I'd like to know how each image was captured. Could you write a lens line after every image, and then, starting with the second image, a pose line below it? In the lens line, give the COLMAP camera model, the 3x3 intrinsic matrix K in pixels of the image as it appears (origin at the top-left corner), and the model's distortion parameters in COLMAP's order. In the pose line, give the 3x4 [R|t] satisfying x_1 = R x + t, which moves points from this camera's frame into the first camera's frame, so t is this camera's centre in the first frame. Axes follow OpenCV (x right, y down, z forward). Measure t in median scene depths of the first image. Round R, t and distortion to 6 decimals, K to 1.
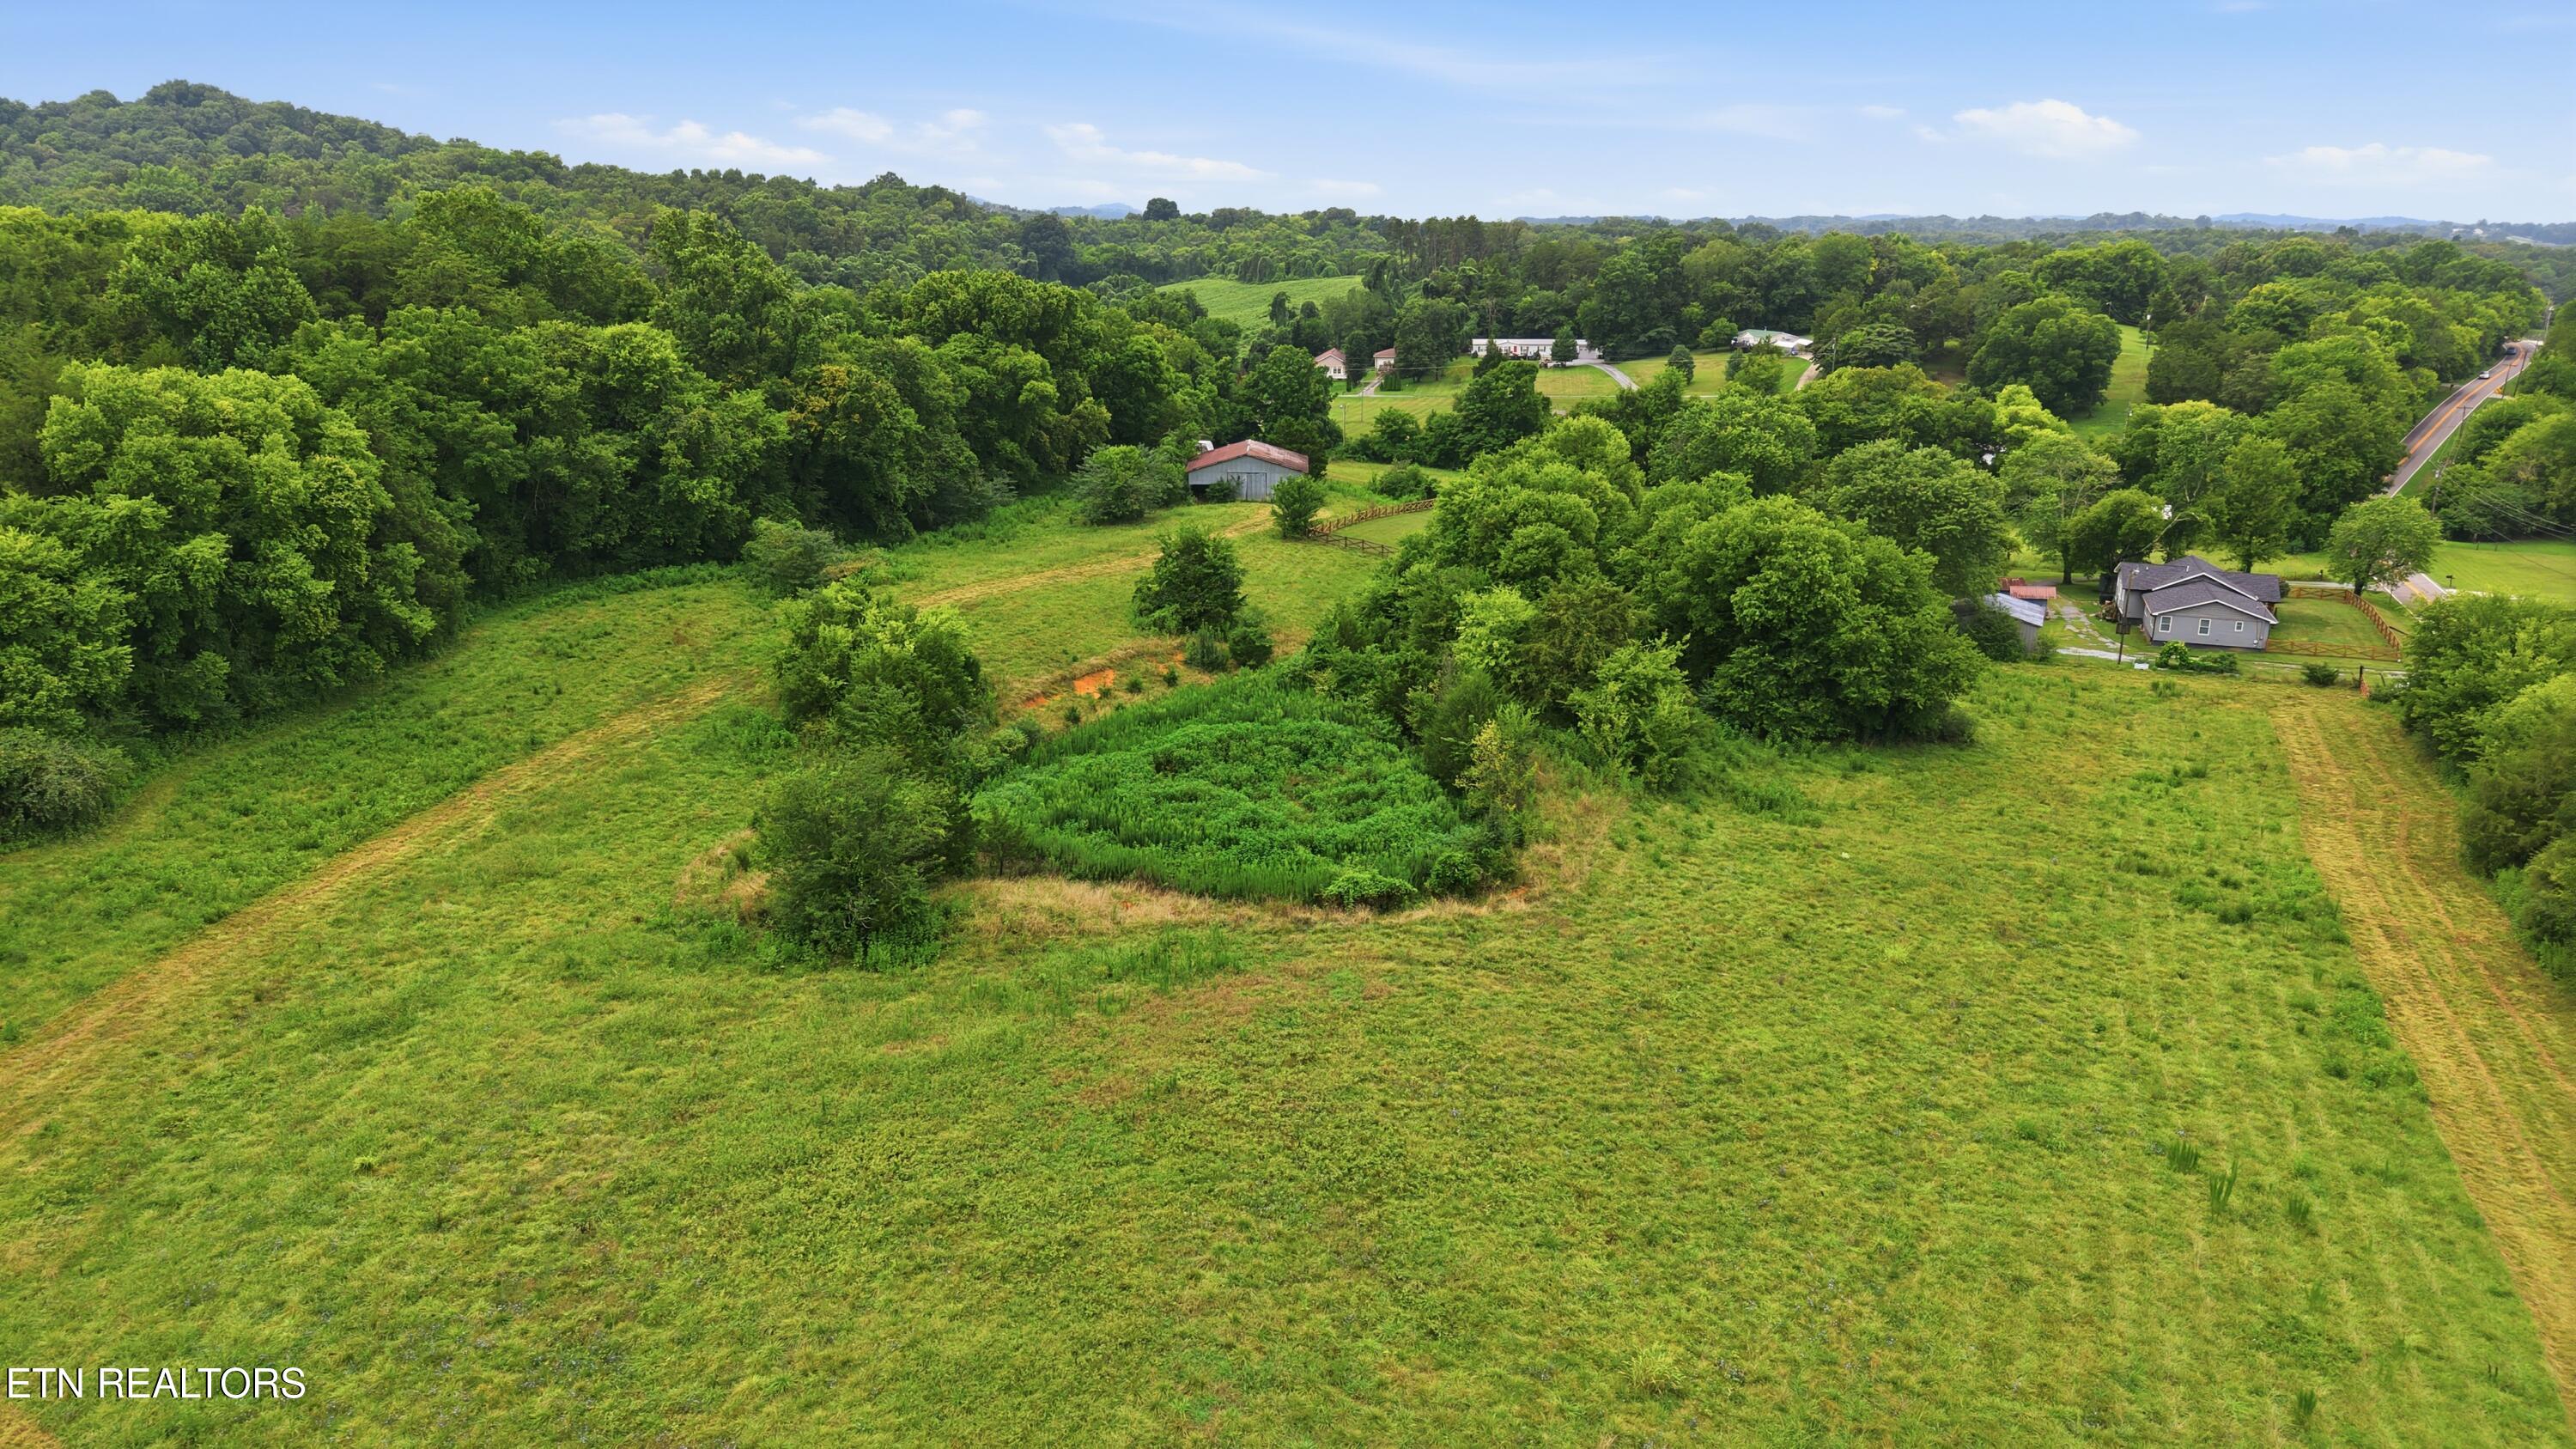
lens RADIAL K [[1717.7, 0, 1278.8], [0, 1717.7, 718.7], [0, 0, 1]] dist [0.033200, -0.050434]
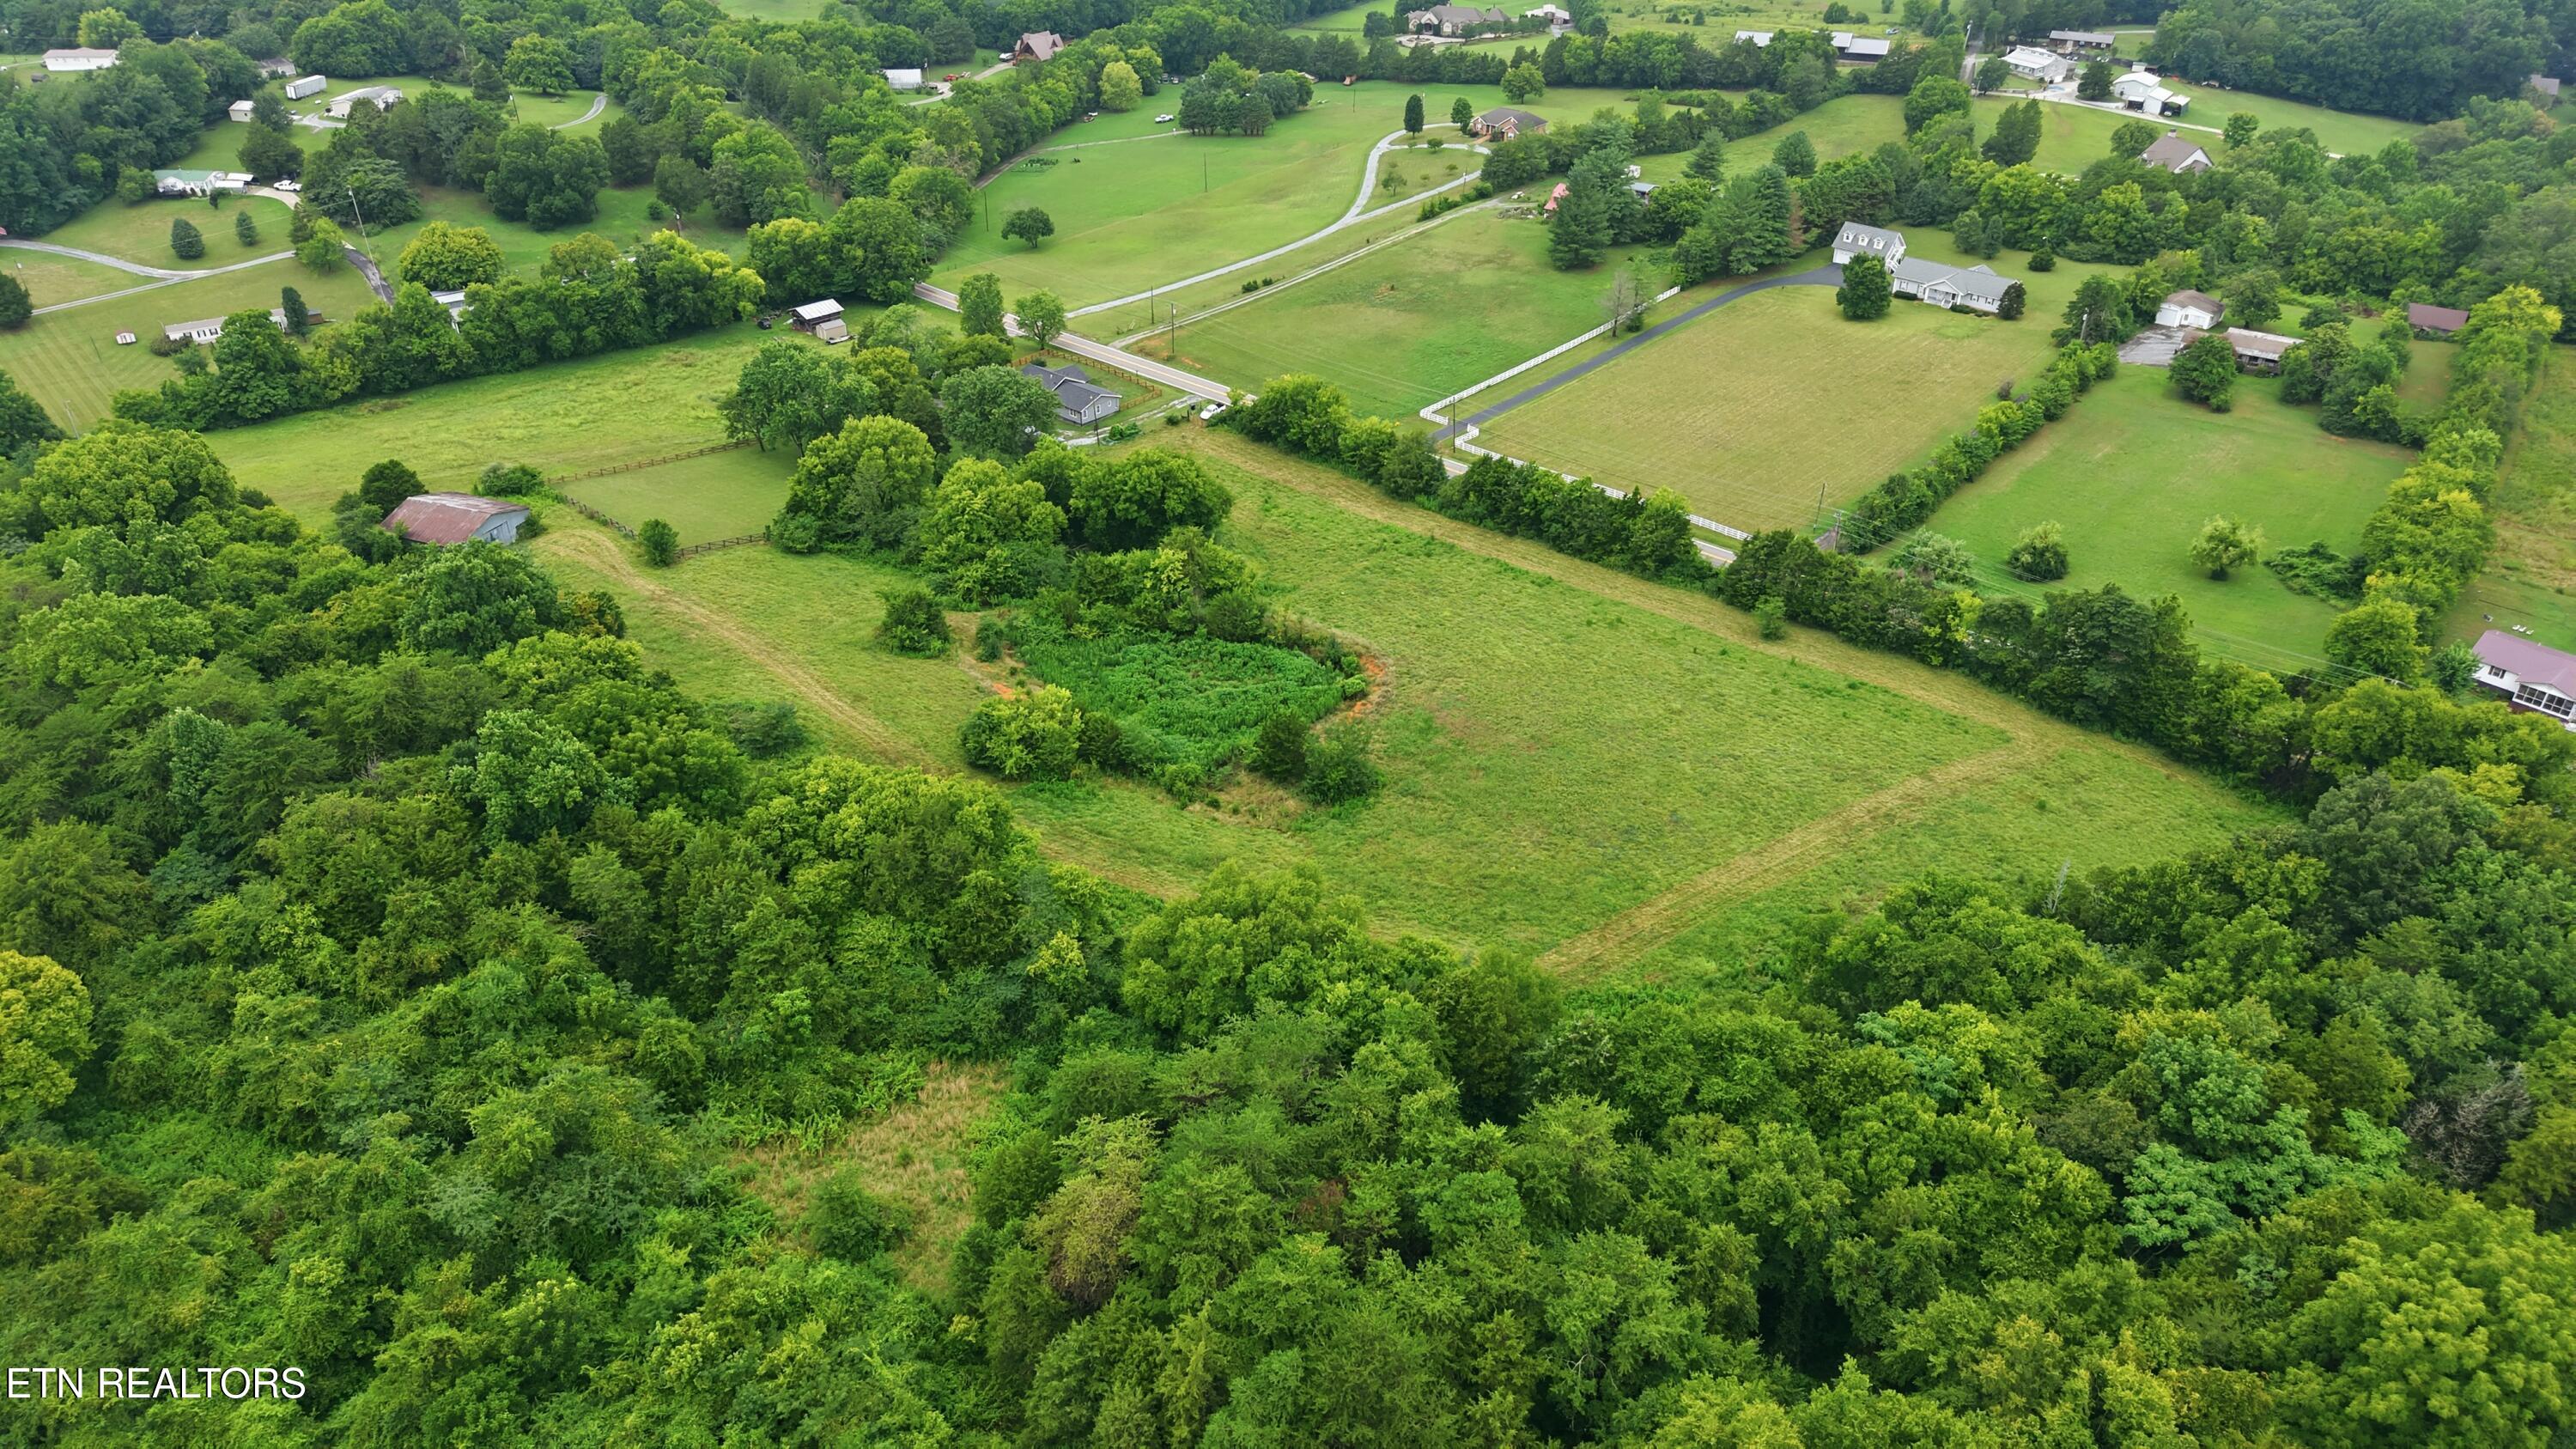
lens RADIAL K [[1717.7, 0, 1278.8], [0, 1717.7, 718.7], [0, 0, 1]] dist [0.033200, -0.050434]
pose [[0.357027, -0.495077, 0.792105, -1.435185], [0.254733, 0.867455, 0.427356, -0.687156], [-0.898689, 0.049198, 0.435818, -0.014115]]
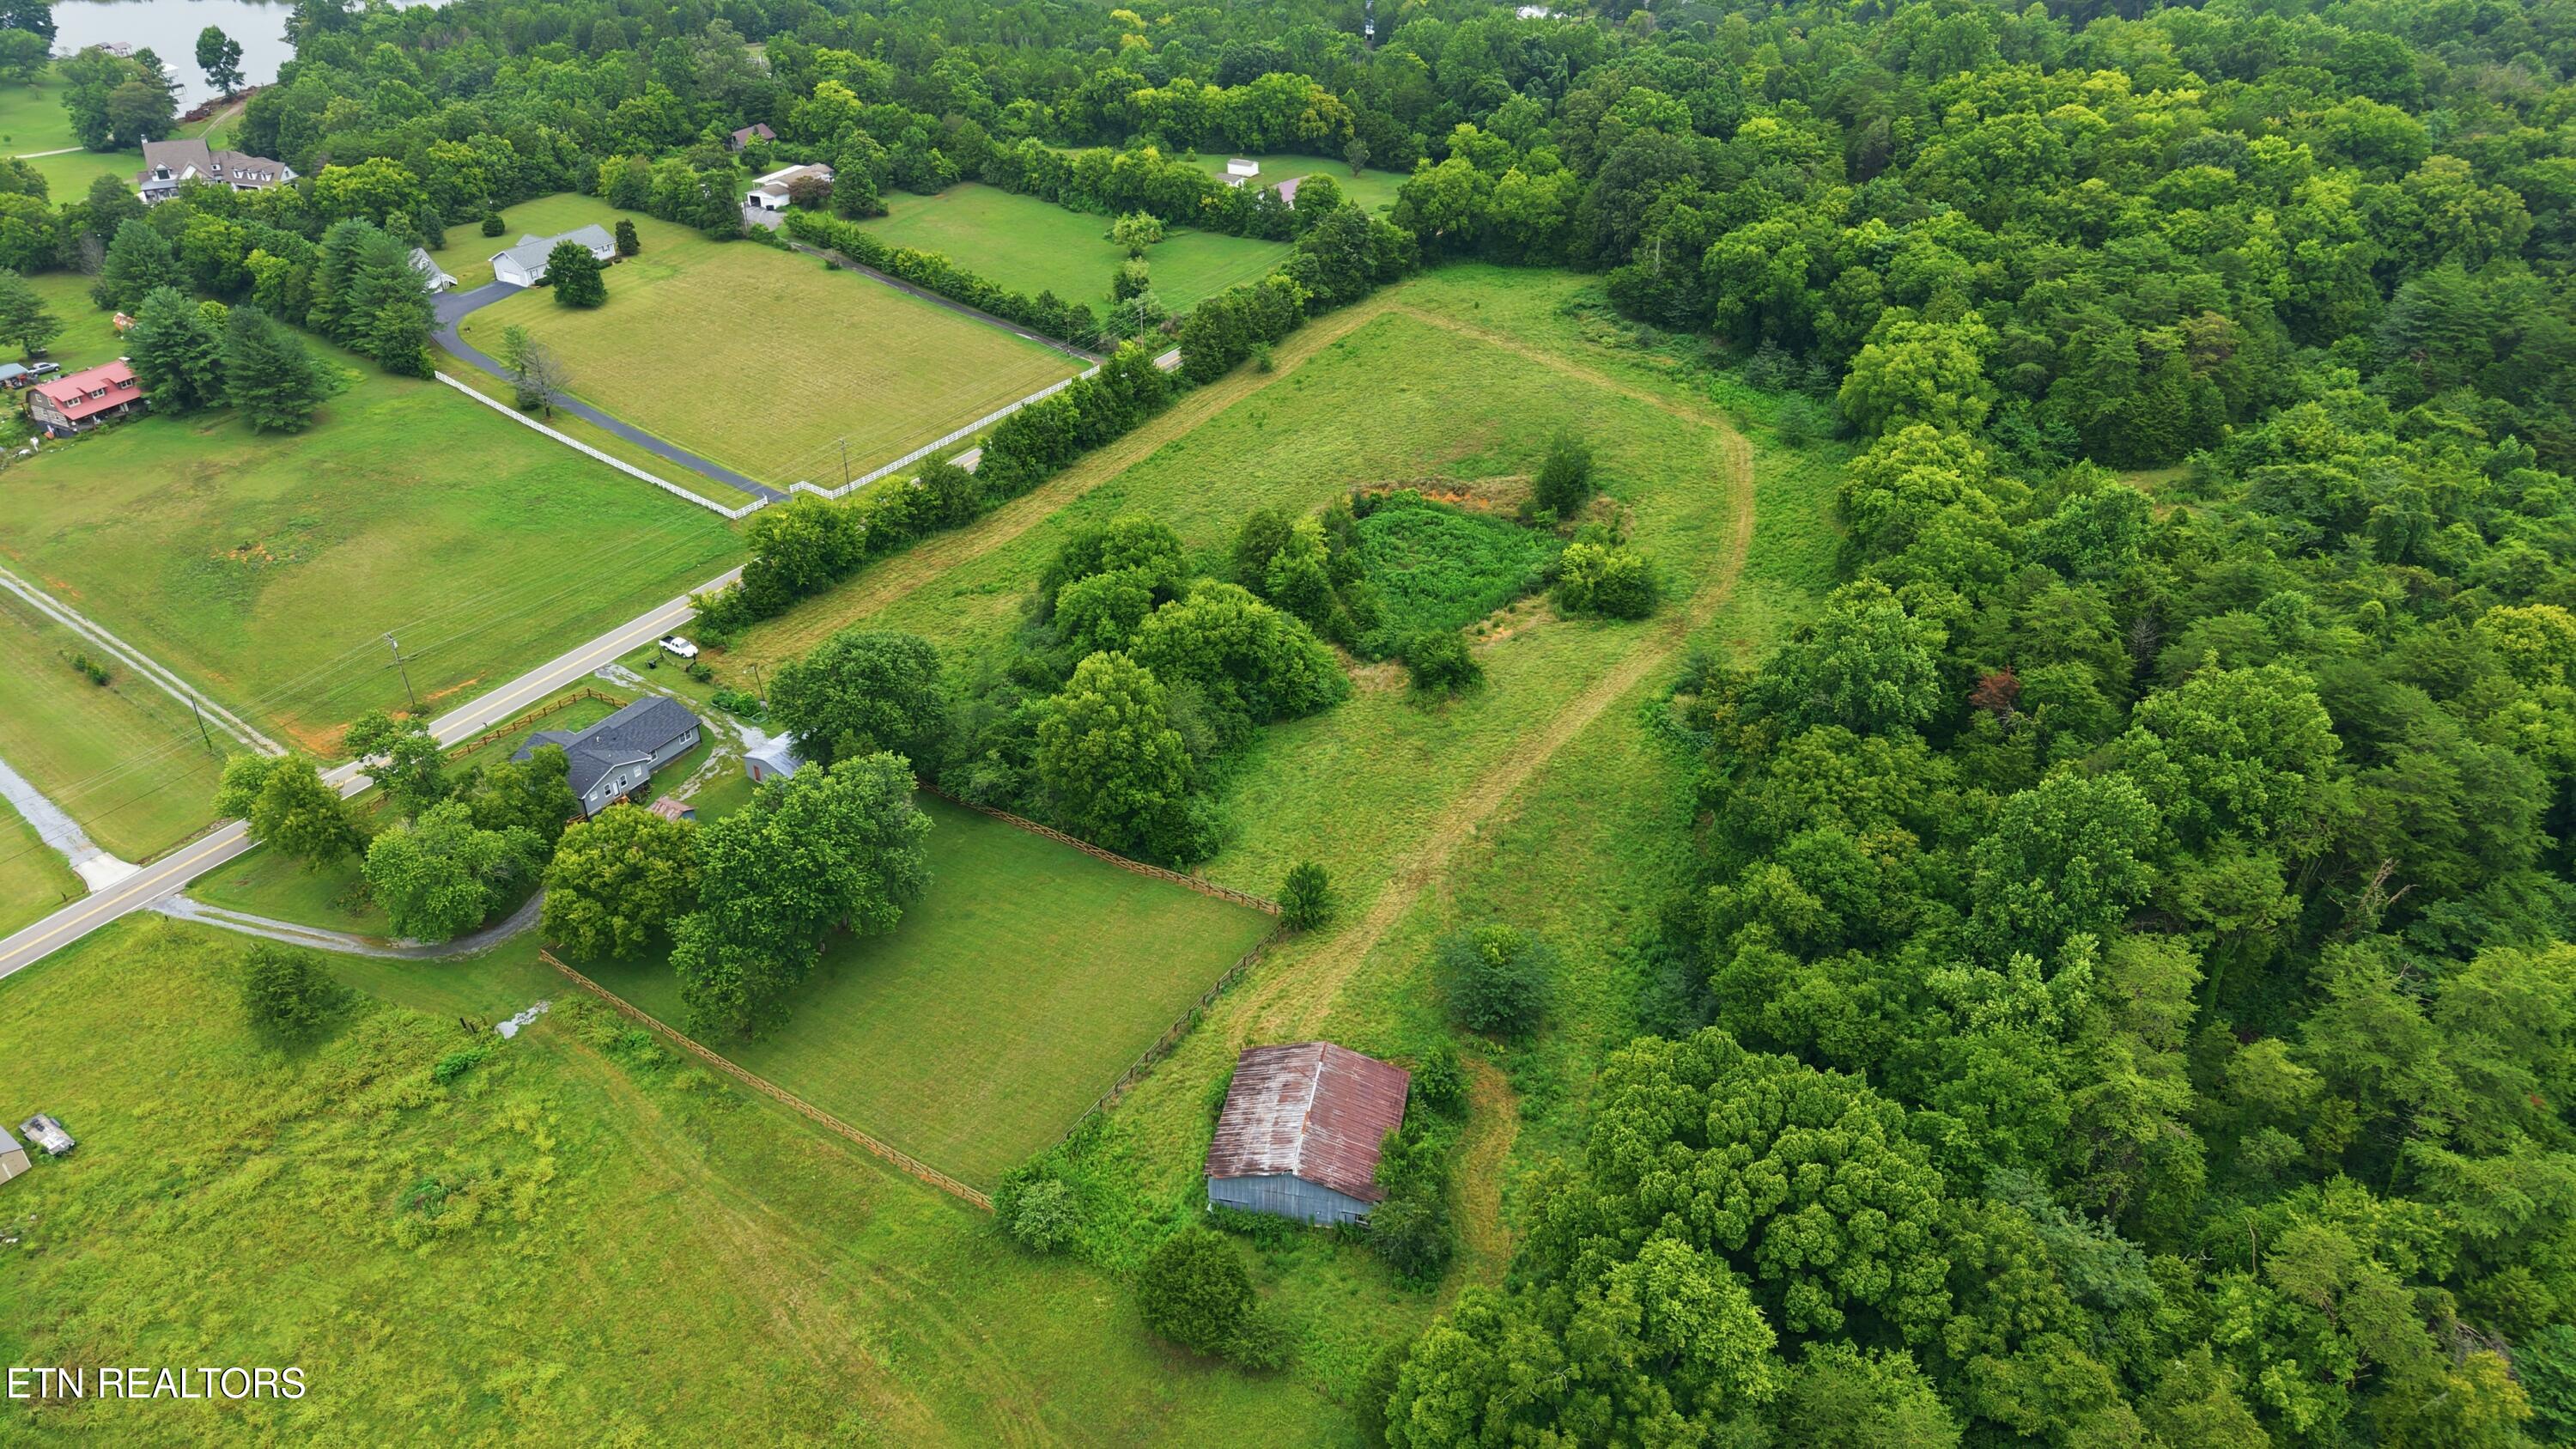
lens RADIAL K [[1717.7, 0, 1278.8], [0, 1717.7, 718.7], [0, 0, 1]] dist [0.033200, -0.050434]
pose [[-0.984091, -0.102987, 0.144770, -0.150048], [0.037471, 0.676208, 0.735757, -1.319822], [-0.173668, 0.729477, -0.661591, 2.338472]]
